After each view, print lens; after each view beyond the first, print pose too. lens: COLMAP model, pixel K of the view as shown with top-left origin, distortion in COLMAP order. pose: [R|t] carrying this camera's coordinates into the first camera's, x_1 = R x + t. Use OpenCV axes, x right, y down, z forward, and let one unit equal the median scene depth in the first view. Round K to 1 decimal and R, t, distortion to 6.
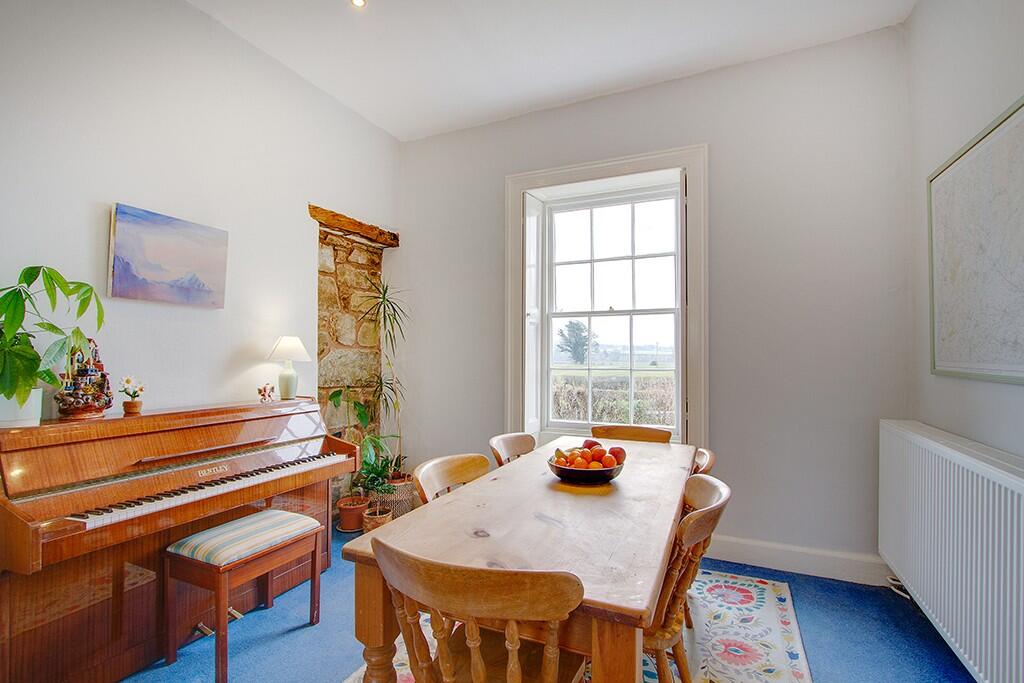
lens RADIAL K [[467.8, 0, 515.5], [0, 467.8, 346.1], [0, 0, 1]] dist [-0.002298, -0.000376]
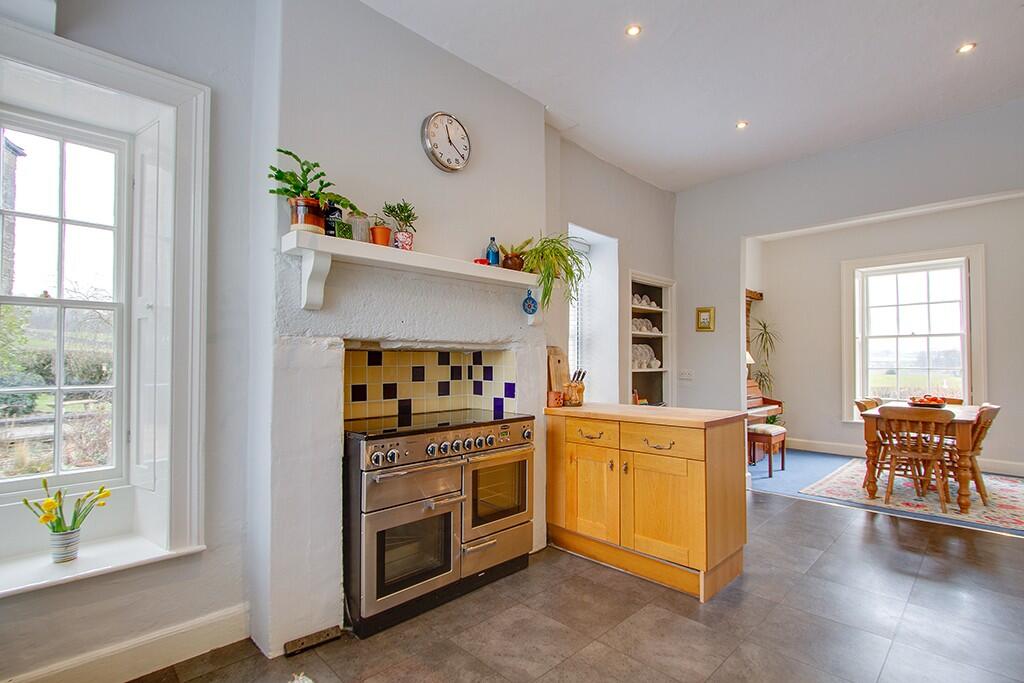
lens RADIAL K [[488.8, 0, 513.2], [0, 488.8, 355.3], [0, 0, 1]] dist [-0.000936, -0.000144]
pose [[0.935468, -0.006734, -0.353346, -0.547921], [0.008620, 0.999956, 0.003765, -0.018521], [0.353305, -0.006568, 0.935485, -1.228216]]
